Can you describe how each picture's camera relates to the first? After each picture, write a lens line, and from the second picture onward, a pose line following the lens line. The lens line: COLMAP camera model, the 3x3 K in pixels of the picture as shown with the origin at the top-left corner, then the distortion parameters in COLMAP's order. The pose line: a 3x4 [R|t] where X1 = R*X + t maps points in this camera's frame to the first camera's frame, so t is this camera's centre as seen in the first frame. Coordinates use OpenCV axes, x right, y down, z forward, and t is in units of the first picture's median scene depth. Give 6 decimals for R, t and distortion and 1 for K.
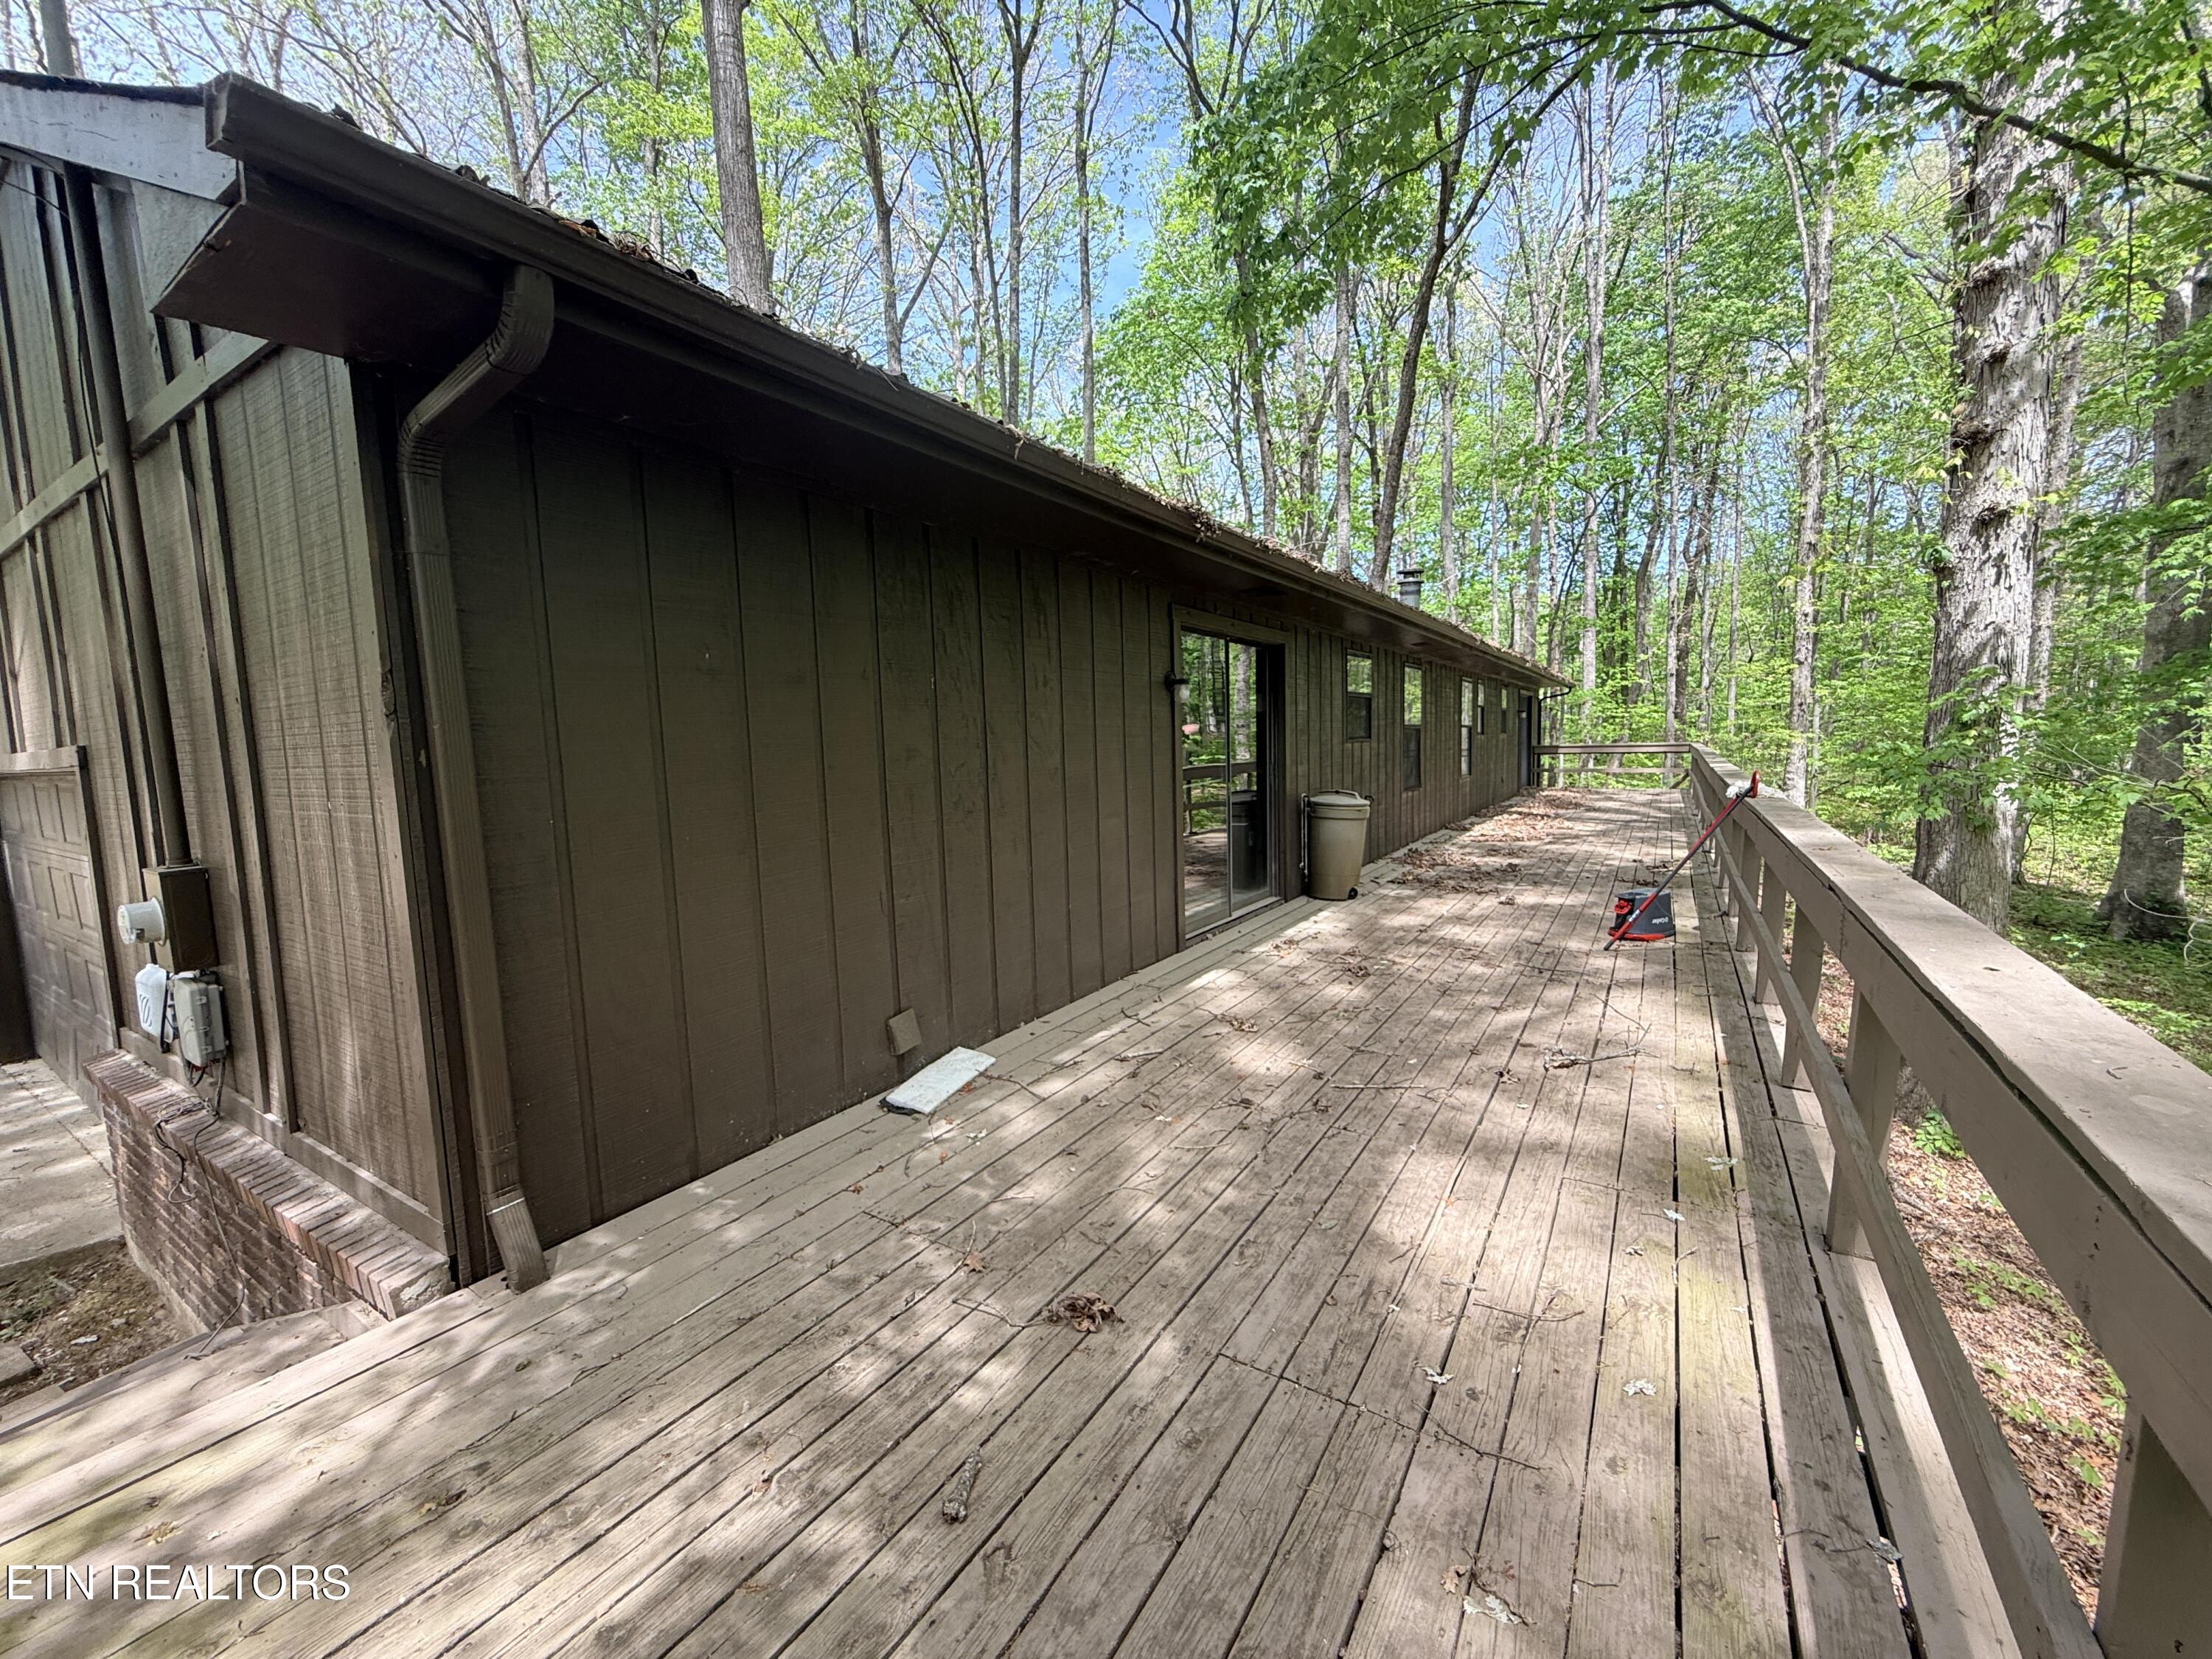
lens RADIAL K [[891.0, 0, 1100.8], [0, 891.0, 835.2], [0, 0, 1]] dist [0.002991, 0.000234]
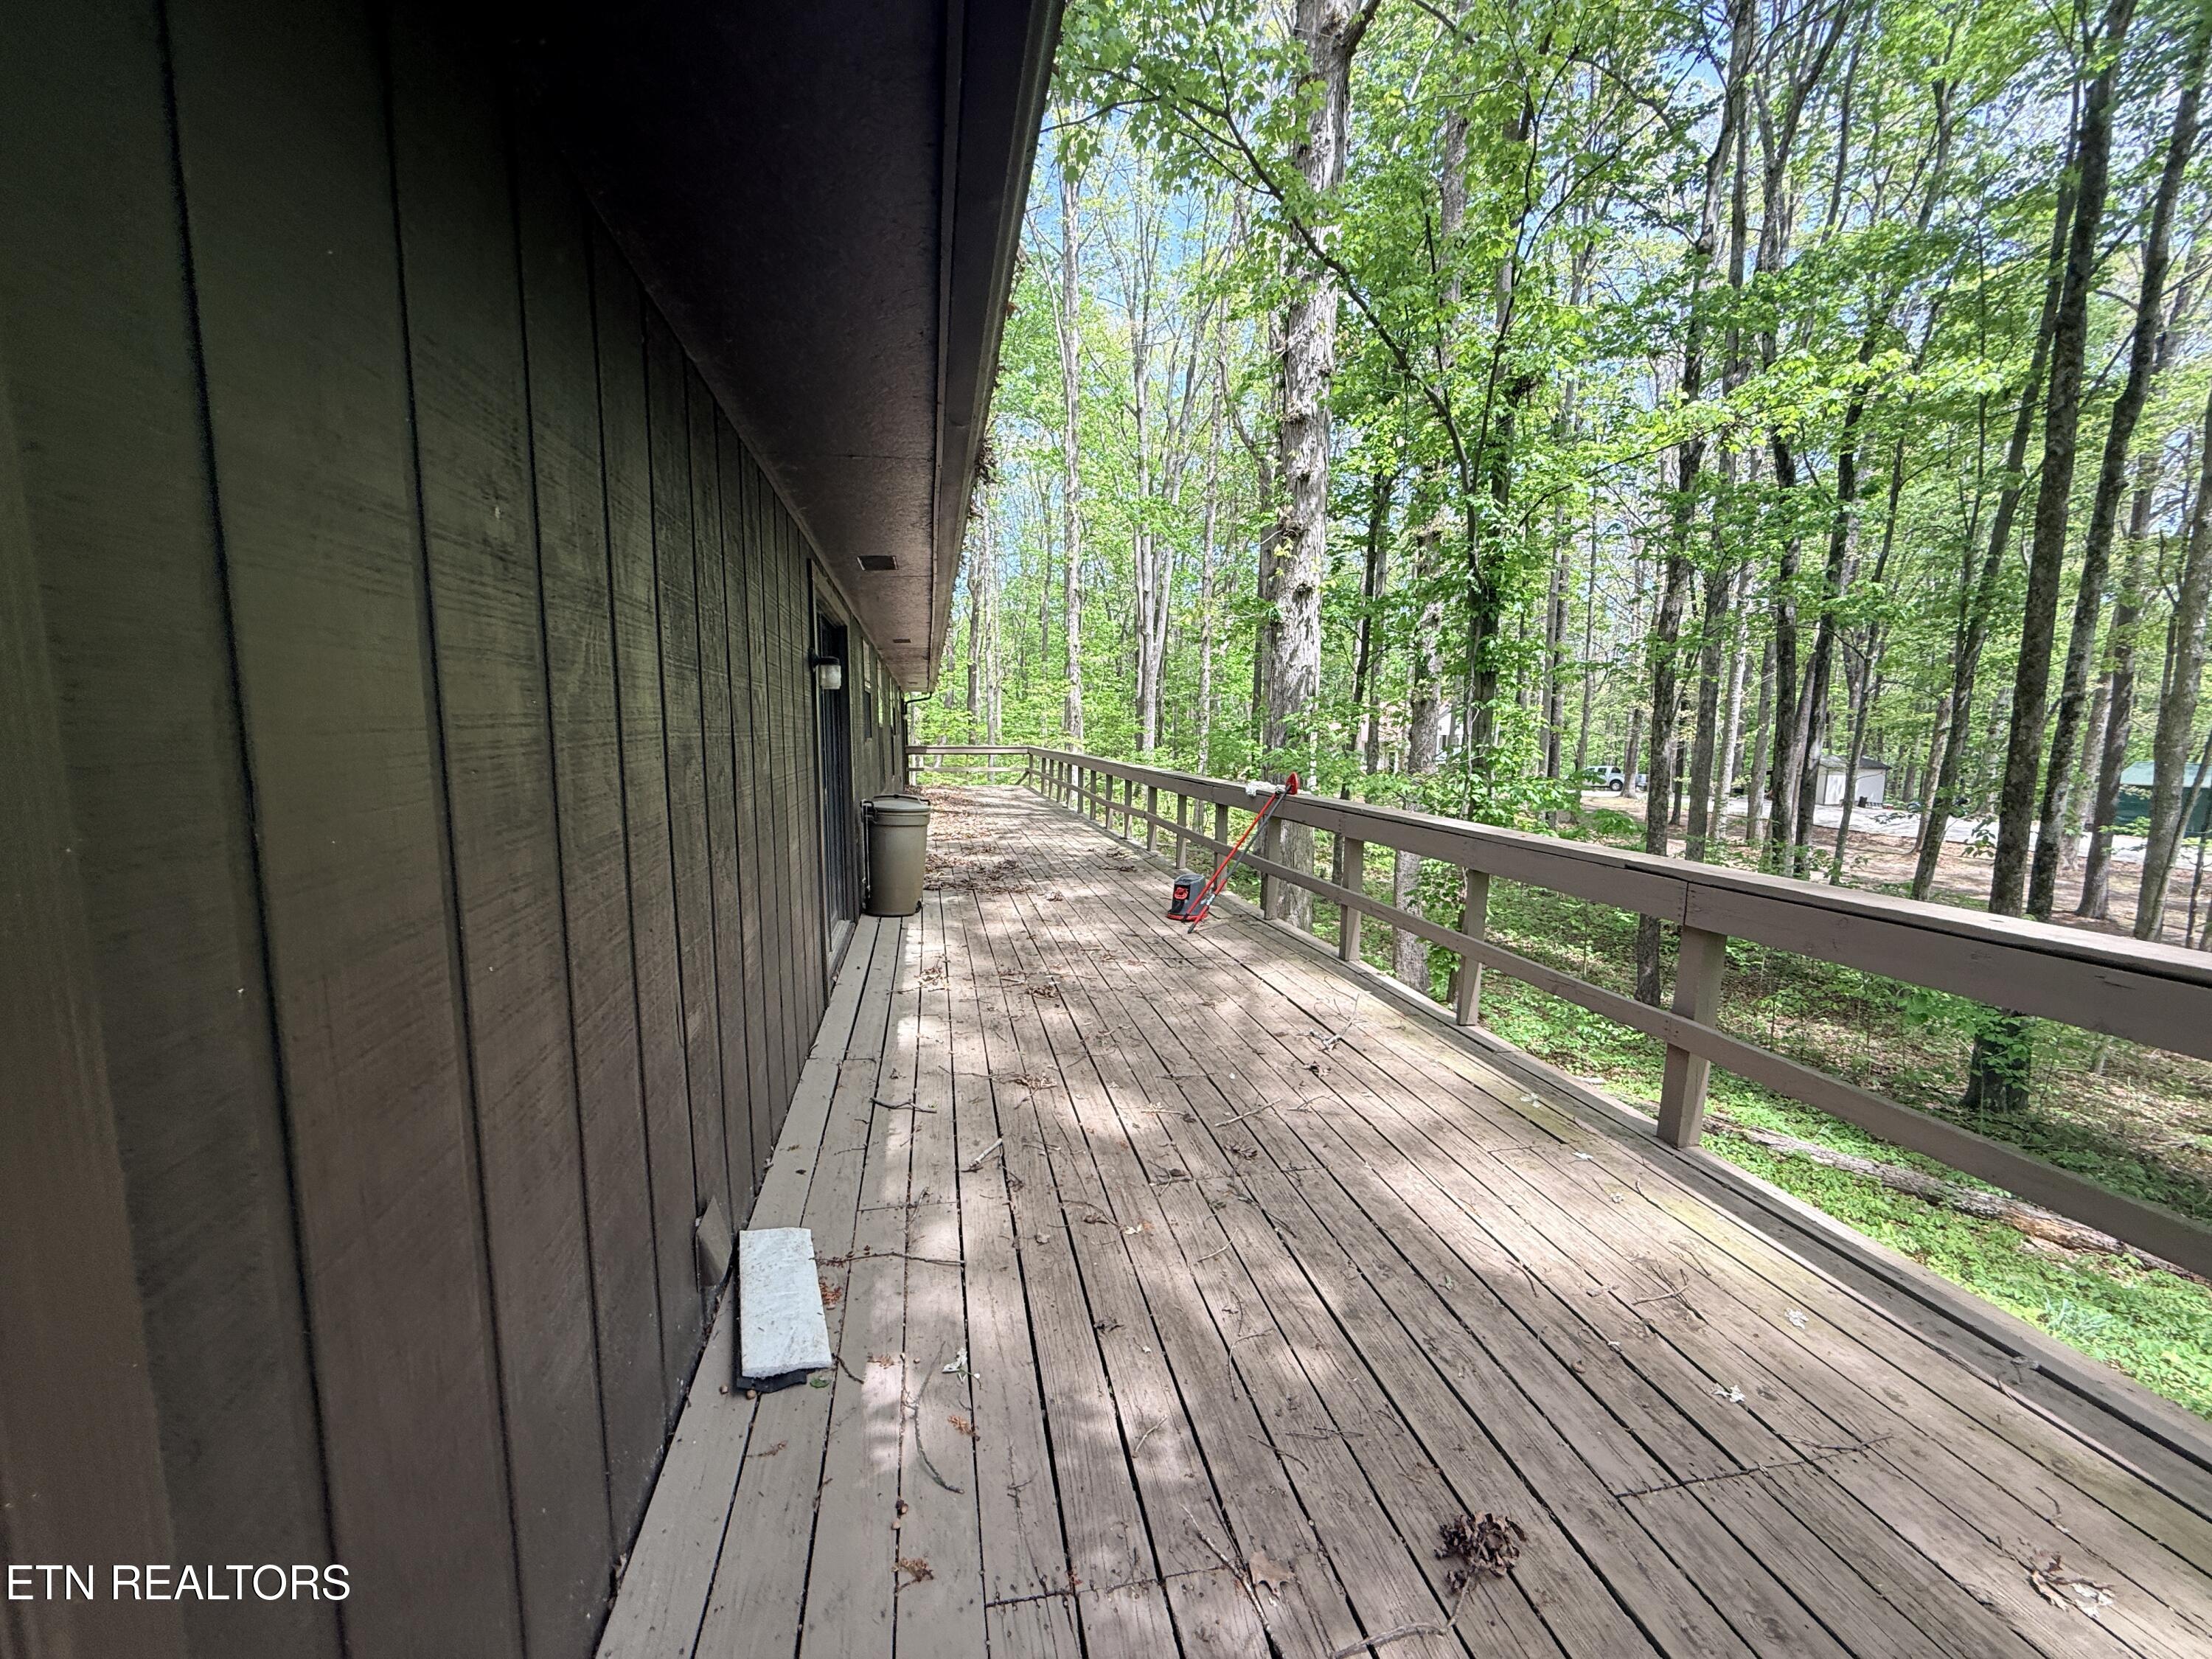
lens RADIAL K [[891.0, 0, 1104.3], [0, 891.0, 828.7], [0, 0, 1]] dist [0.002991, 0.000234]
pose [[0.726076, -0.049097, 0.685859, -0.217690], [0.052152, 0.998507, 0.016267, -0.020228], [-0.685633, 0.023958, 0.727553, 0.207931]]
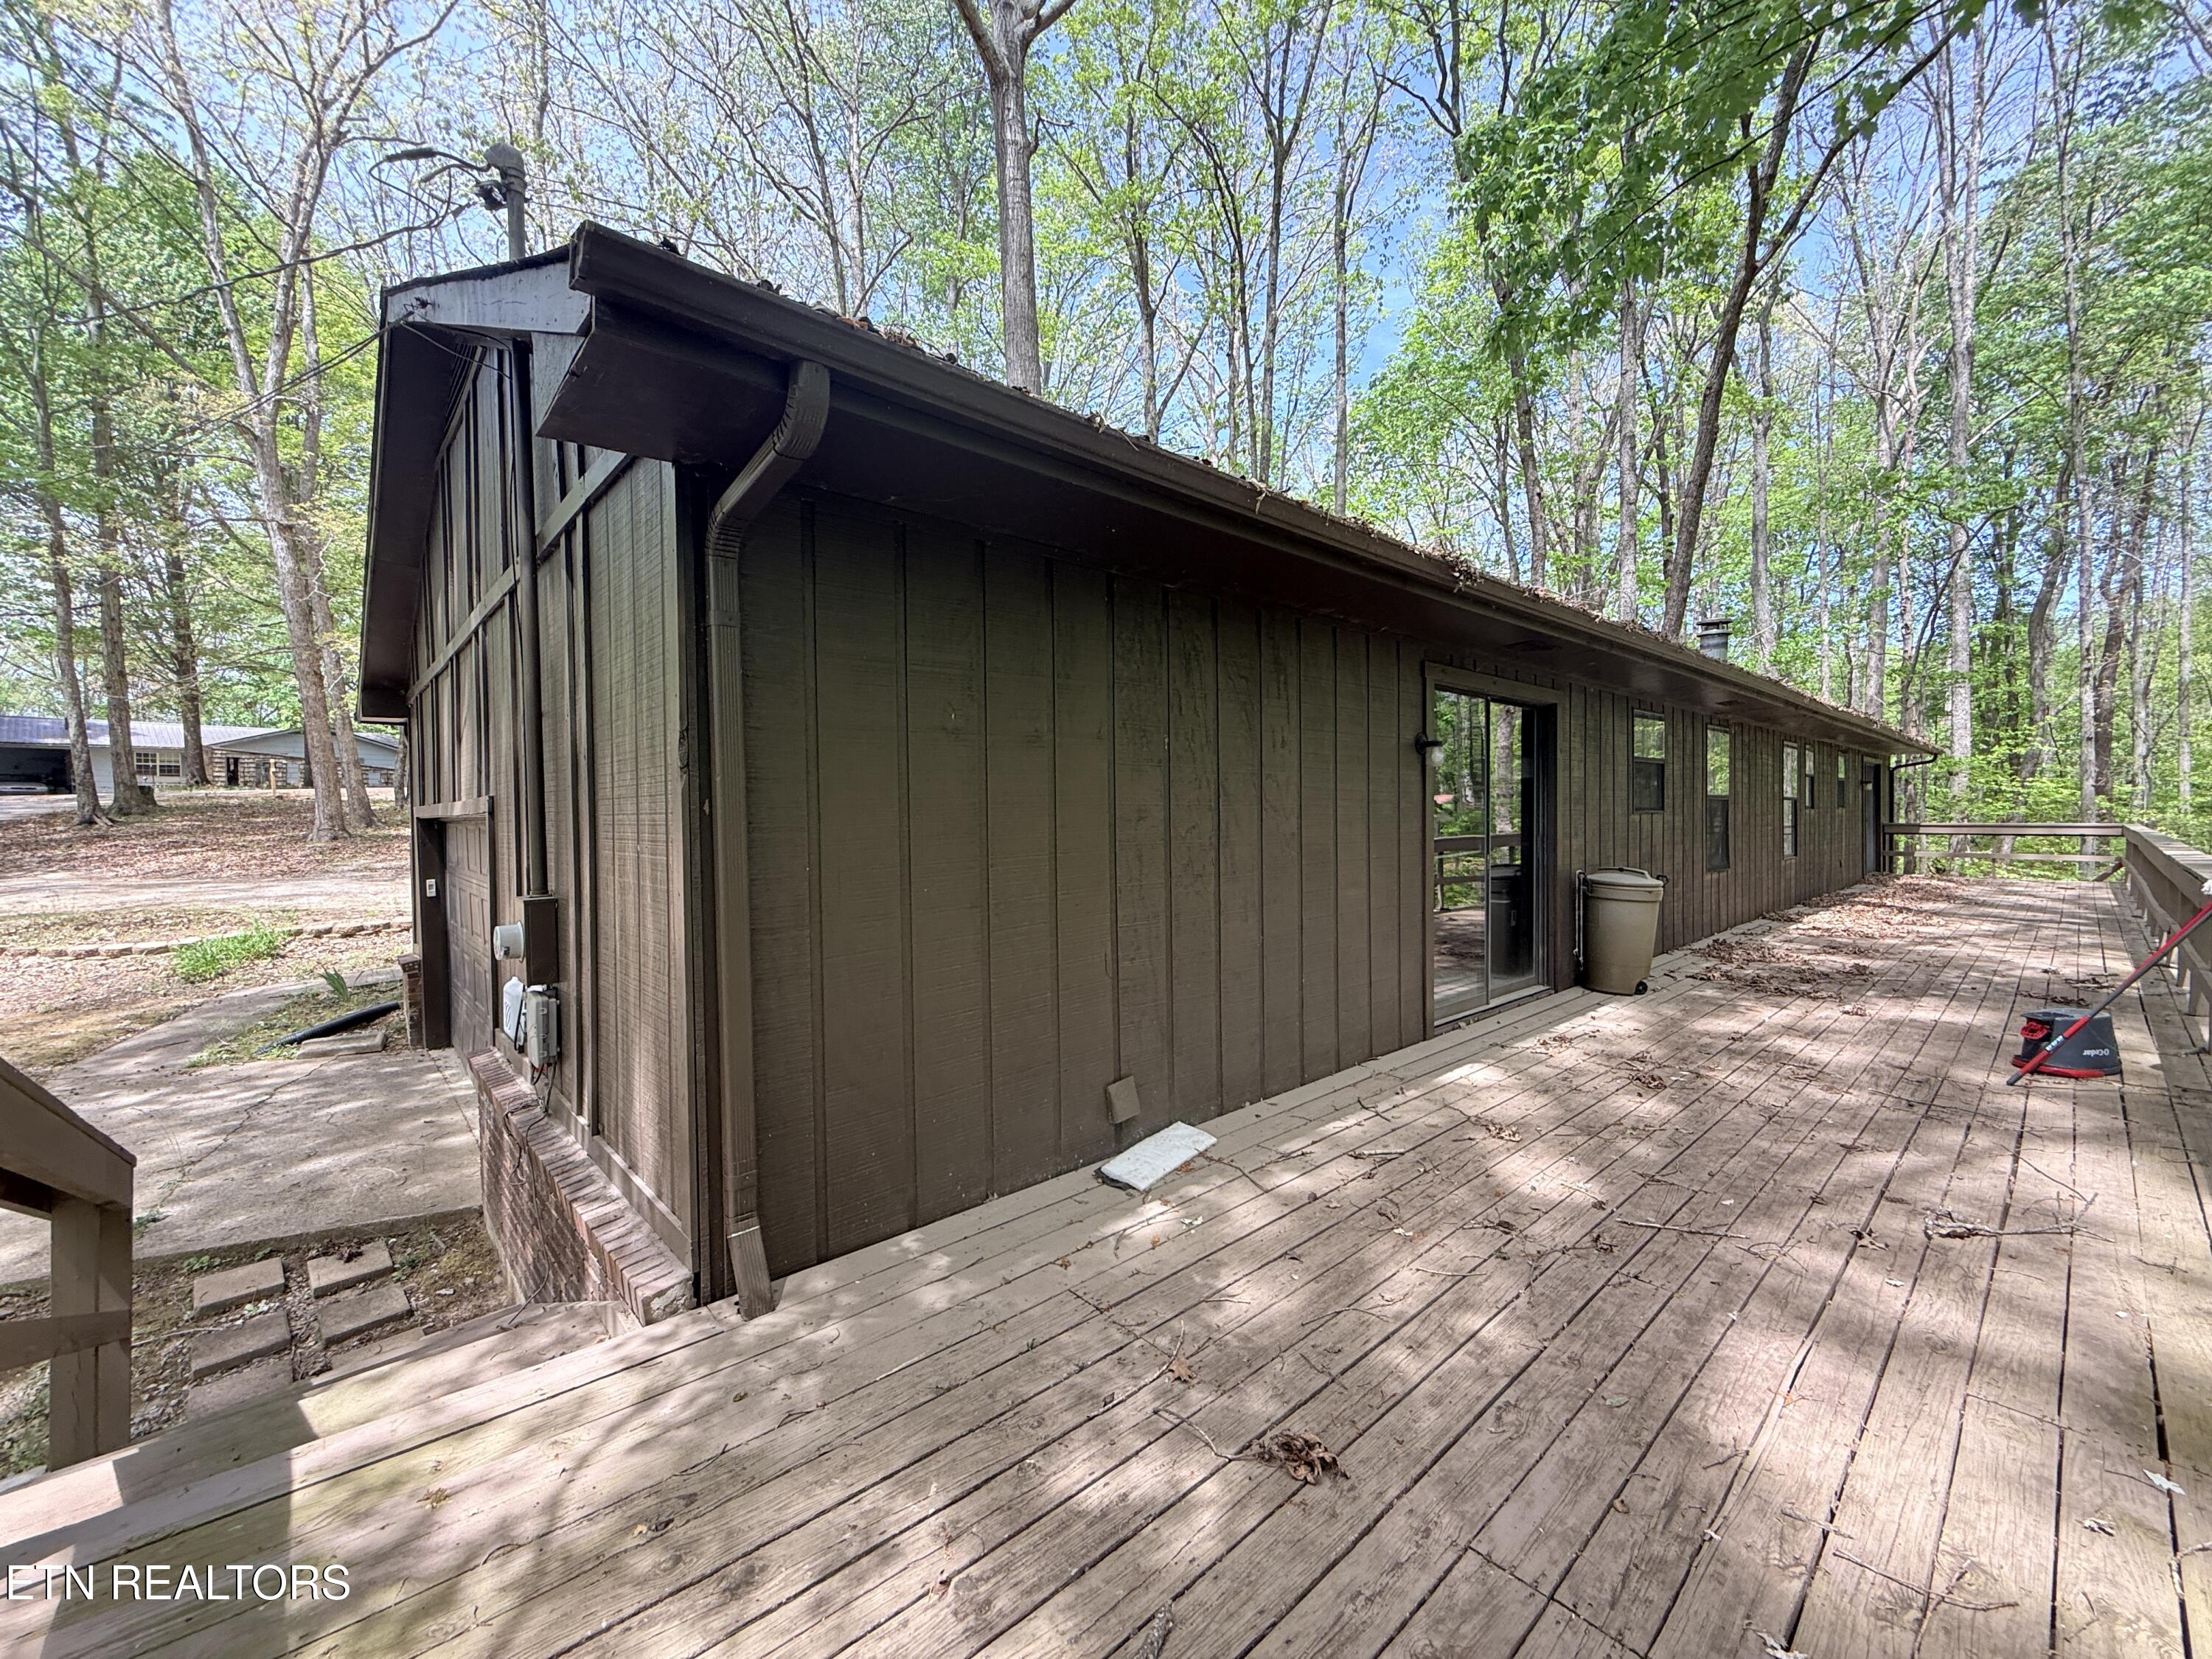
lens RADIAL K [[891.0, 0, 1104.1], [0, 891.0, 836.0], [0, 0, 1]] dist [0.002991, 0.000234]
pose [[0.965142, 0.025478, -0.260485, 0.002617], [-0.044734, 0.996664, -0.068265, 0.001335], [0.257876, 0.077538, 0.963062, 0.028115]]
